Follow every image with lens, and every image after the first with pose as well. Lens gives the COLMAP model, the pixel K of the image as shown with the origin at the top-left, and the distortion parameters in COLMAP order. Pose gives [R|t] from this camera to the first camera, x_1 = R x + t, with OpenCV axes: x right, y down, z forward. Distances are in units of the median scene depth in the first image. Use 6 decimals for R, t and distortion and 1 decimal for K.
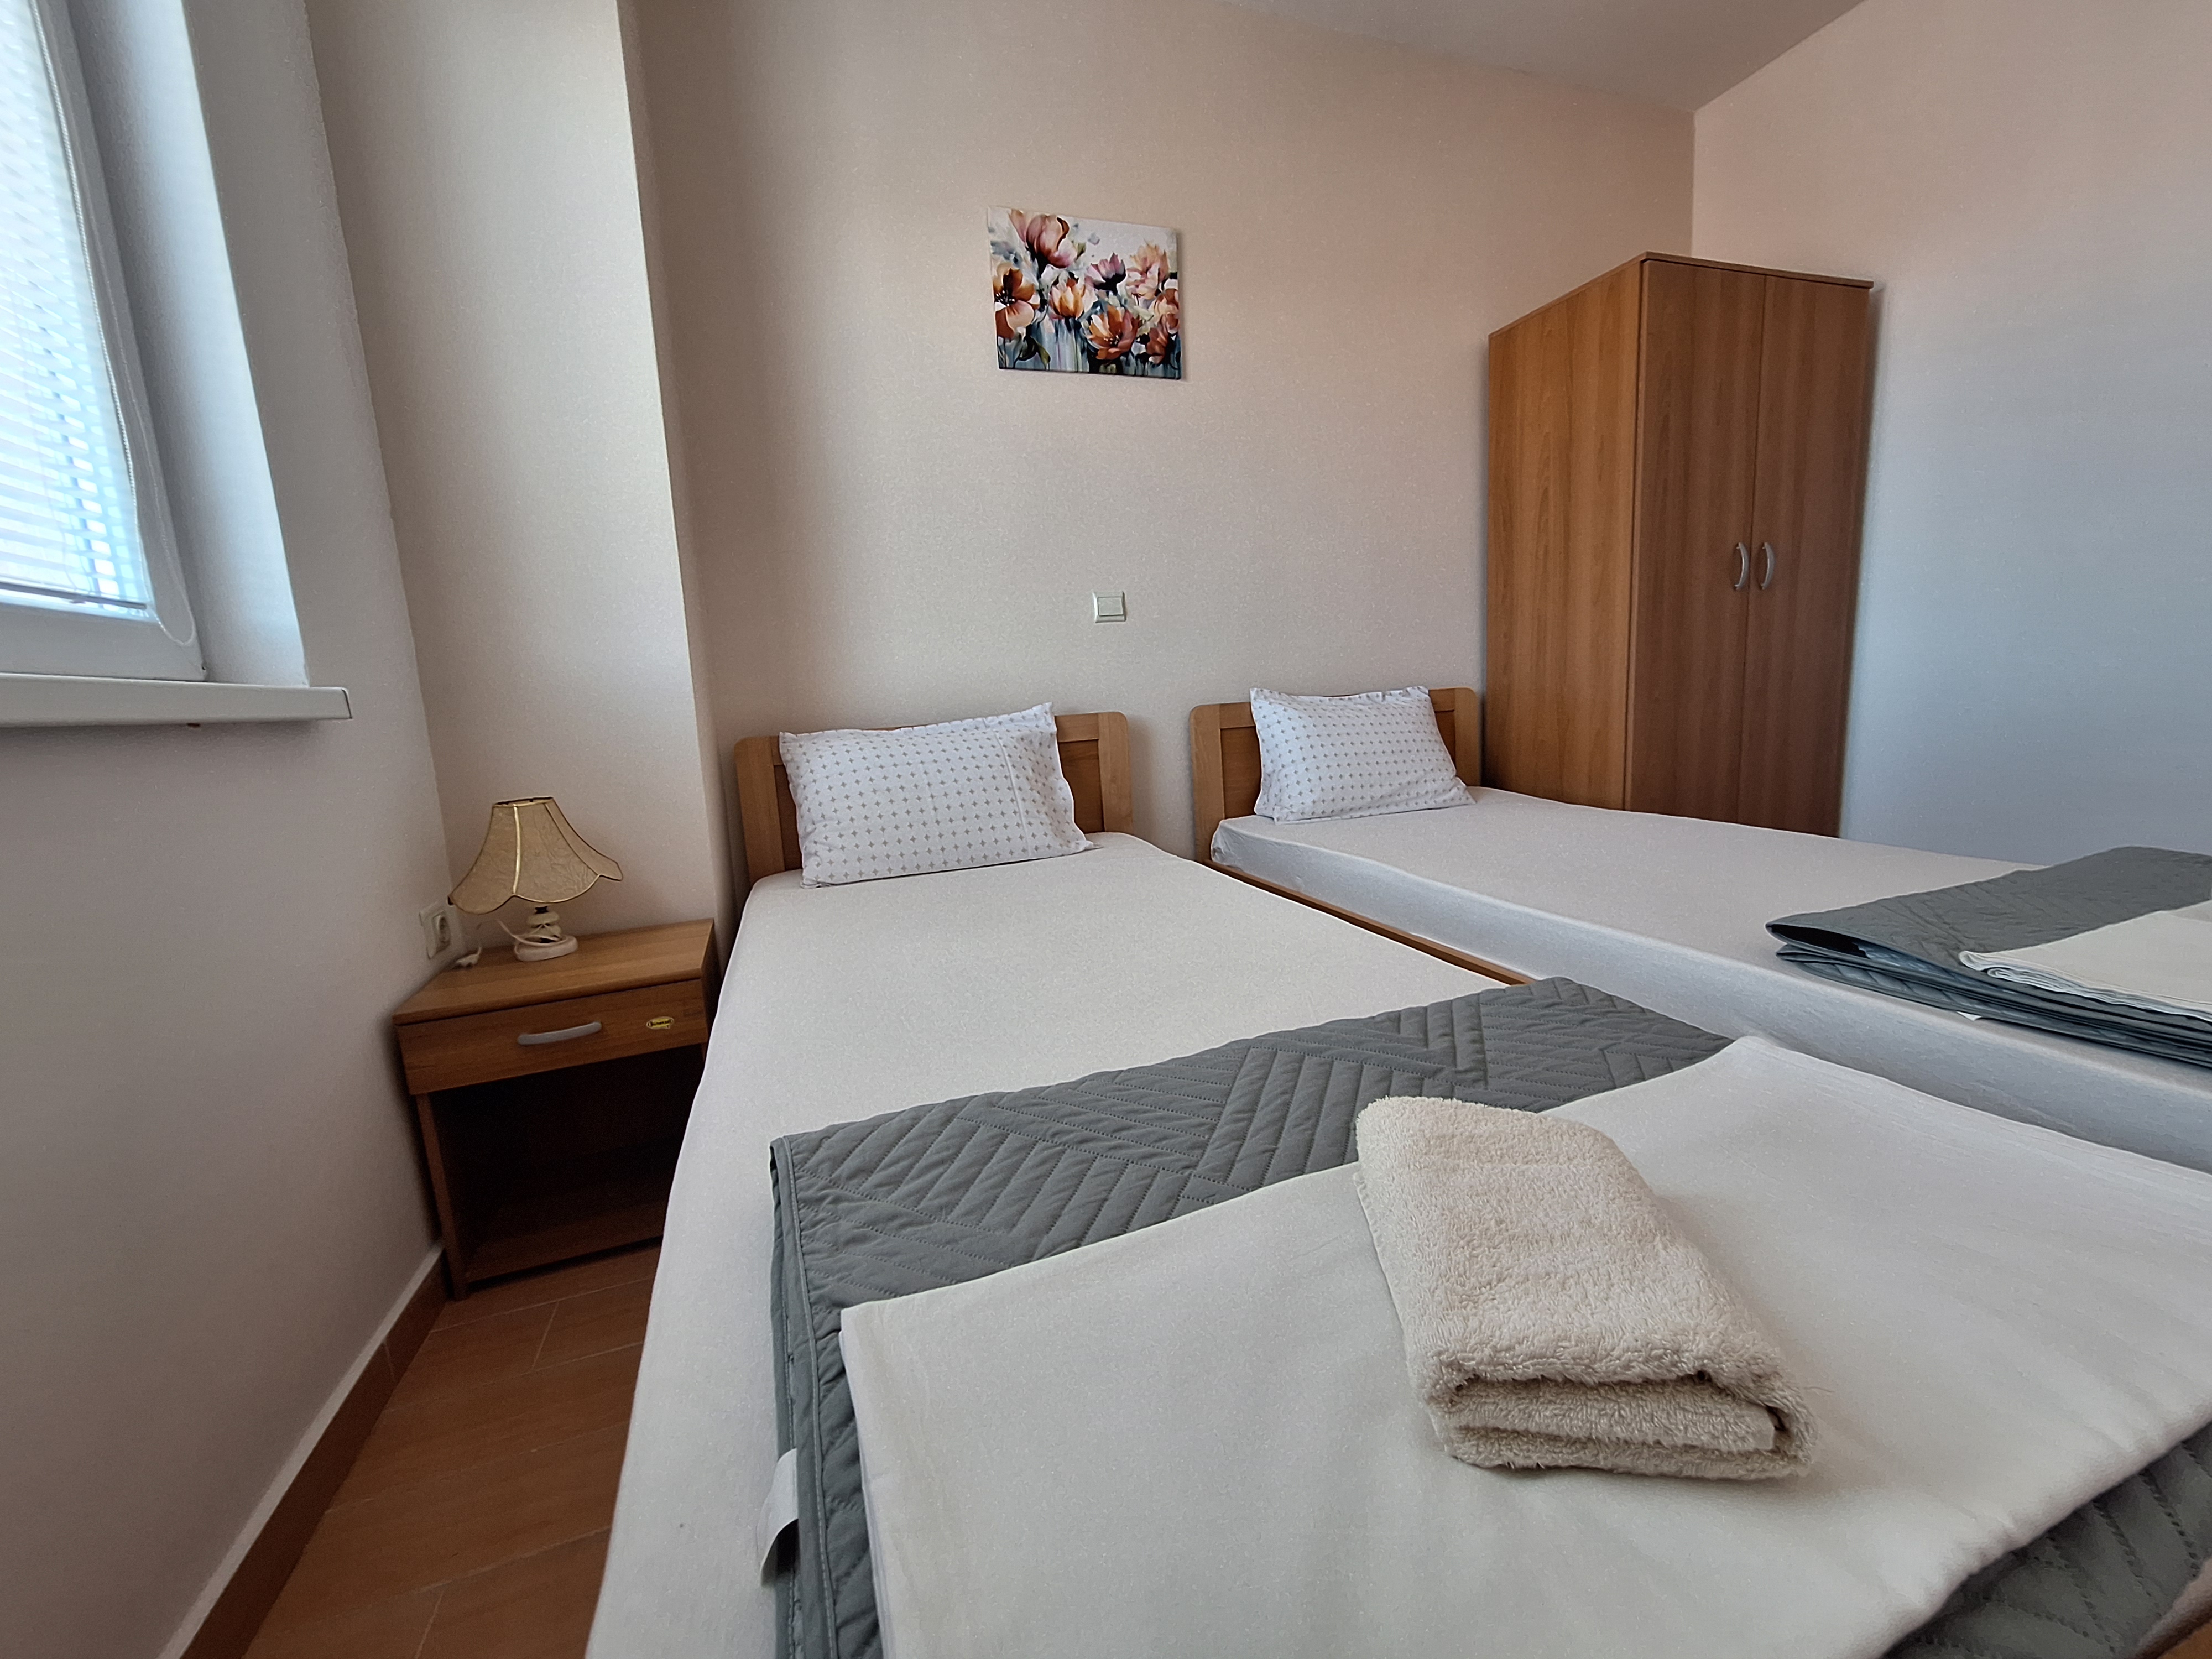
lens RADIAL K [[881.6, 0, 1099.7], [0, 881.6, 827.7], [0, 0, 1]] dist [-0.000047, 0.000349]
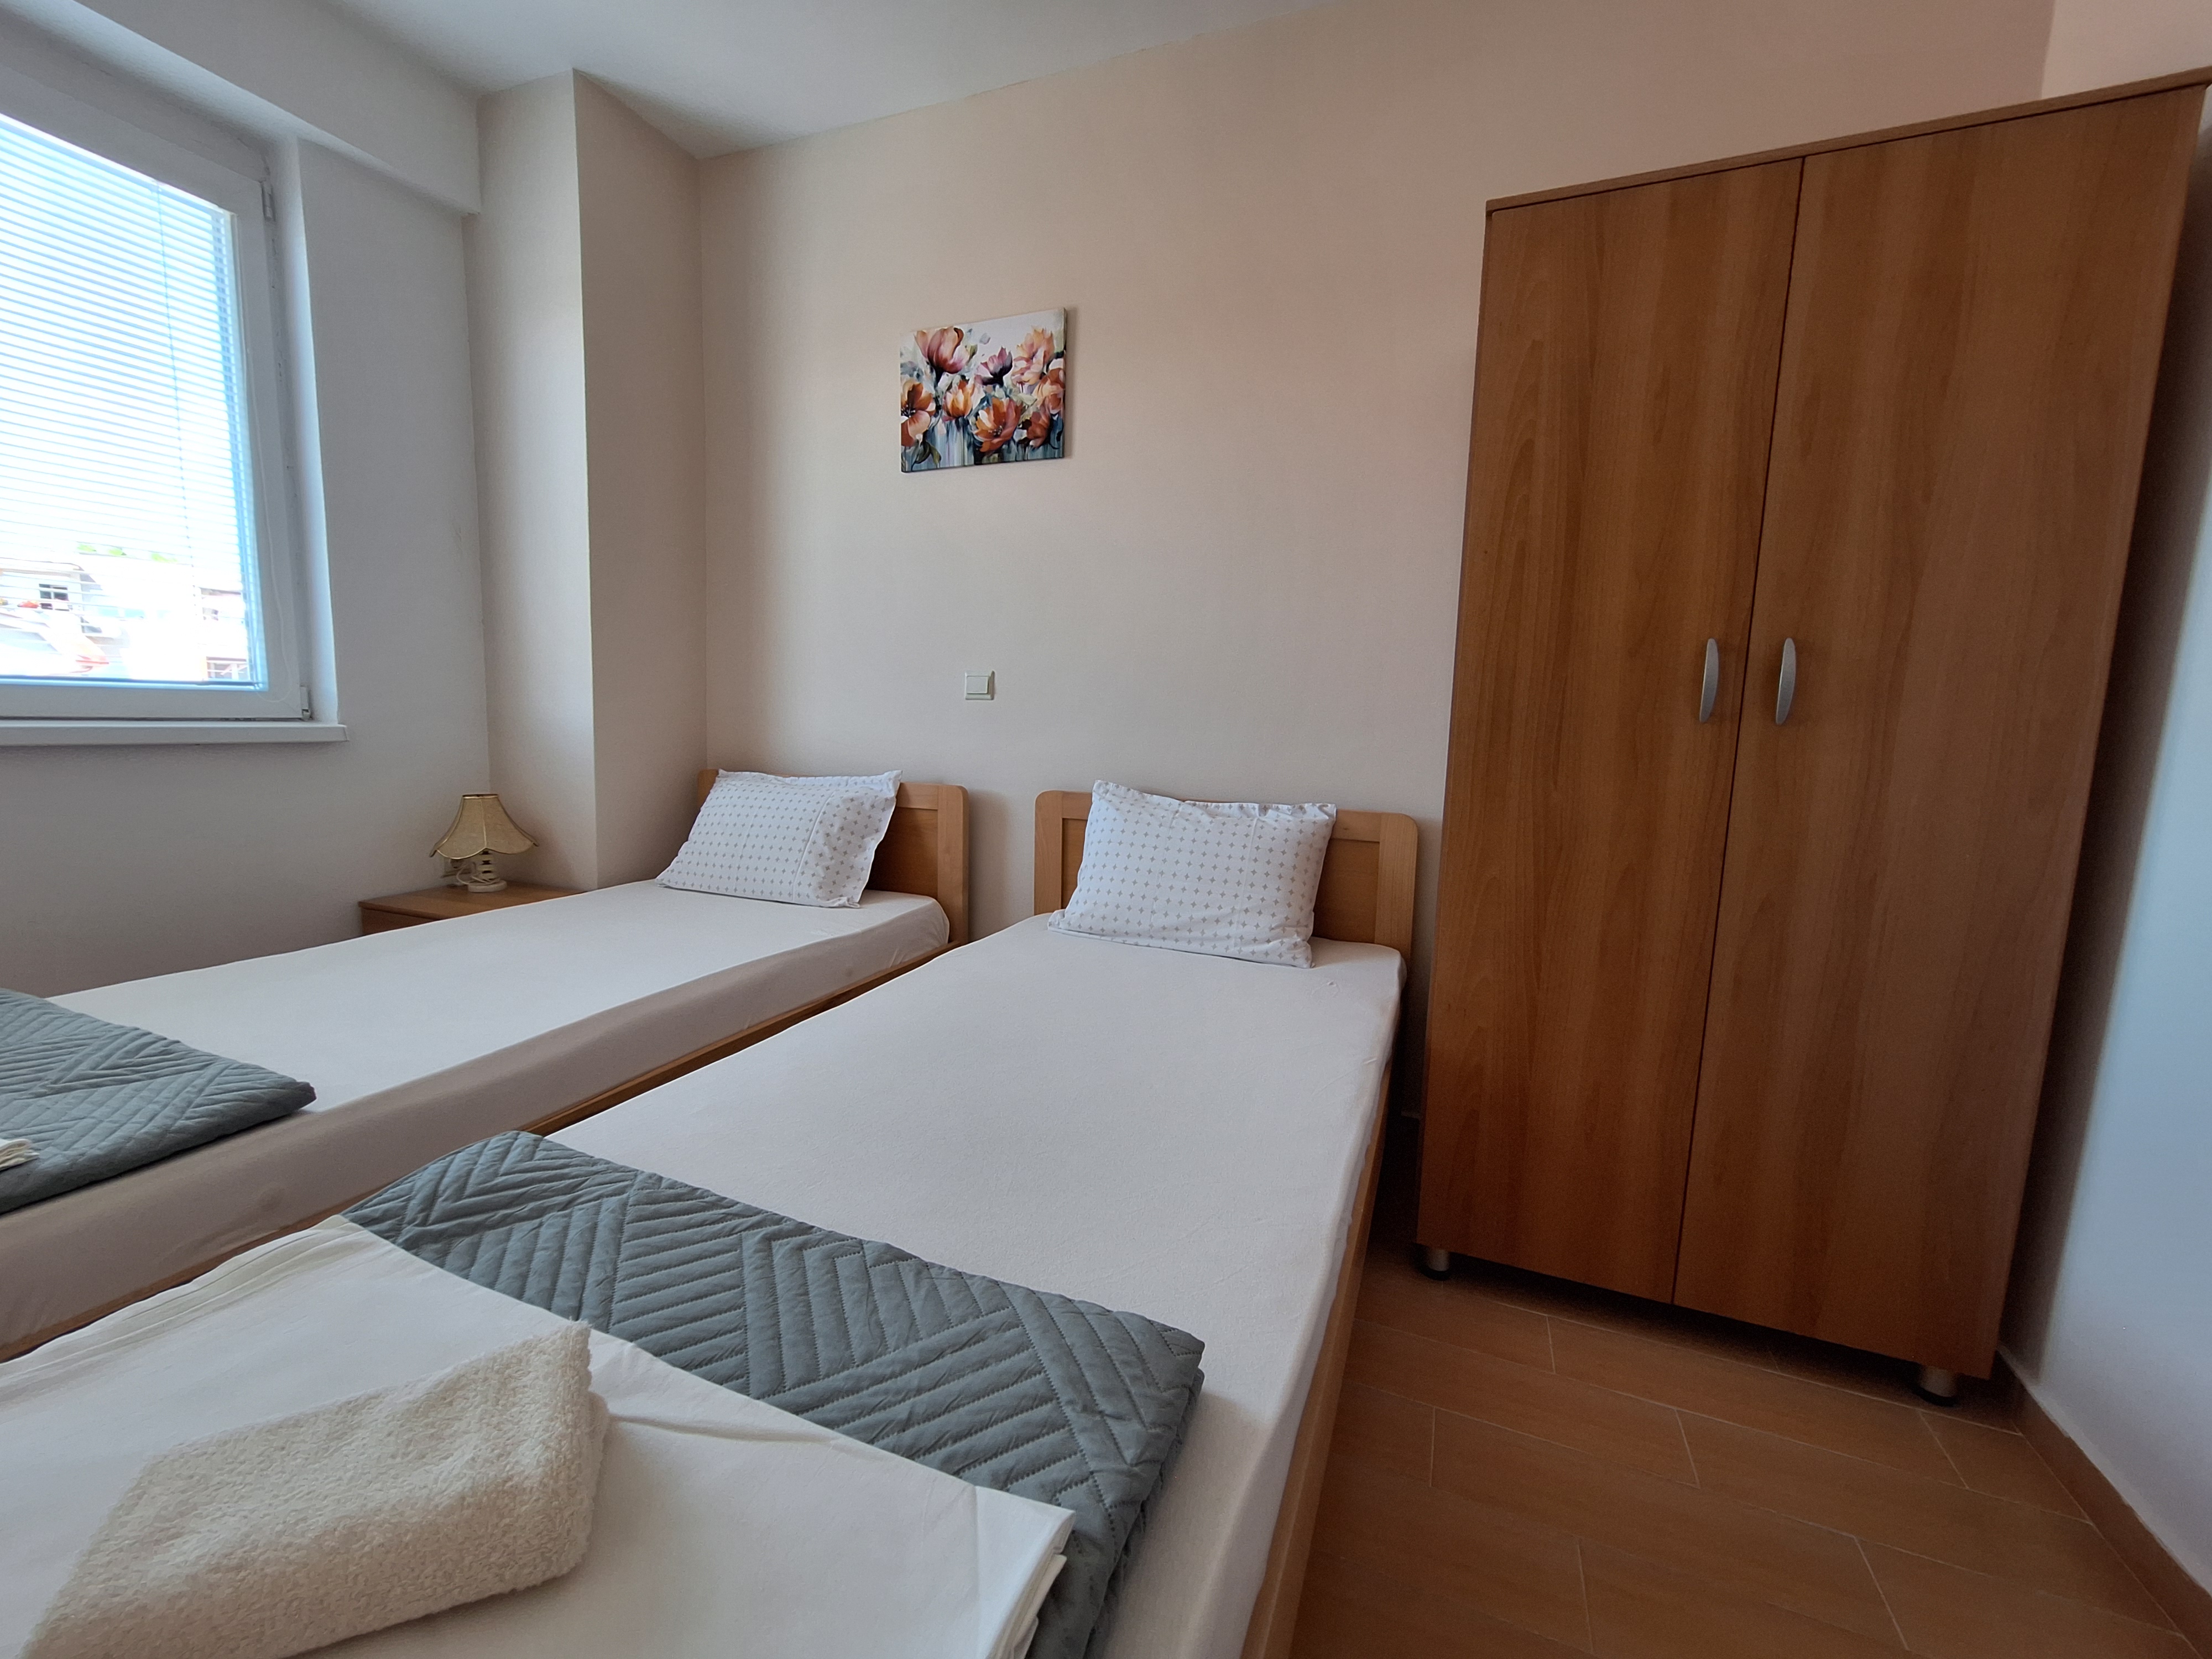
lens RADIAL K [[881.6, 0, 1109.4], [0, 881.6, 825.4], [0, 0, 1]] dist [-0.000047, 0.000349]
pose [[0.740910, 0.164324, -0.651191, 0.866066], [-0.174848, 0.983365, 0.049209, -0.173862], [0.648445, 0.077400, 0.757317, 0.341979]]
